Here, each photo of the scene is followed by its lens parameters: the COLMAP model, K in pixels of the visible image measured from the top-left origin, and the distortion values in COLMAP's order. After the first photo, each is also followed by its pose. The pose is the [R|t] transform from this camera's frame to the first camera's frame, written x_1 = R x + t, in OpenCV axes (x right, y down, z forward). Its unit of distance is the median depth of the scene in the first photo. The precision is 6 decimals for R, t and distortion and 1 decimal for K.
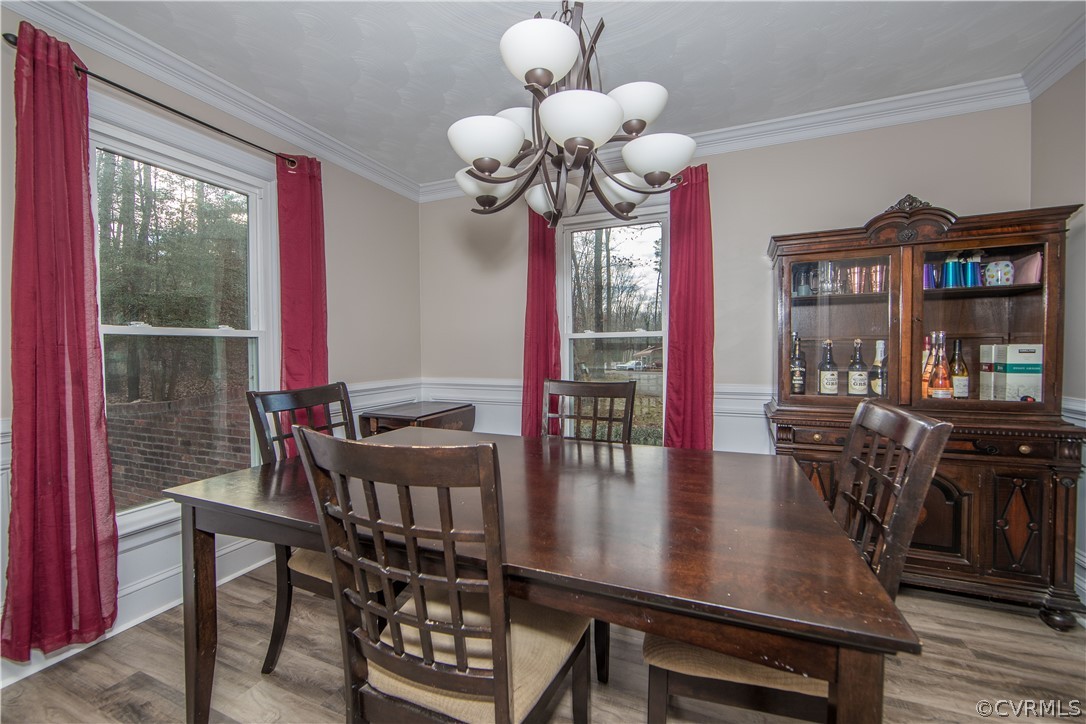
lens RADIAL K [[436.4, 0, 540.6], [0, 436.4, 359.9], [0, 0, 1]] dist [-0.015250, 0.002277]
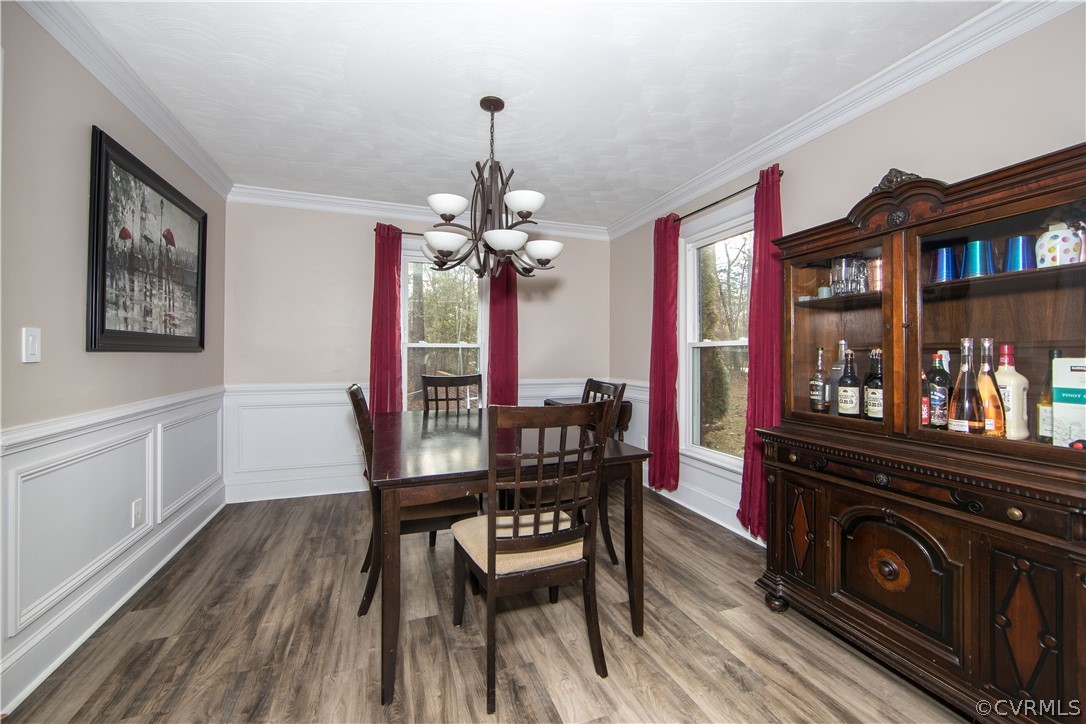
lens RADIAL K [[436.4, 0, 551.7], [0, 436.4, 359.0], [0, 0, 1]] dist [-0.015250, 0.002277]
pose [[0.691440, 0.016857, -0.722237, 0.982394], [-0.030716, 0.999510, -0.006078, -0.006820], [0.721781, 0.026386, 0.691619, 0.003182]]
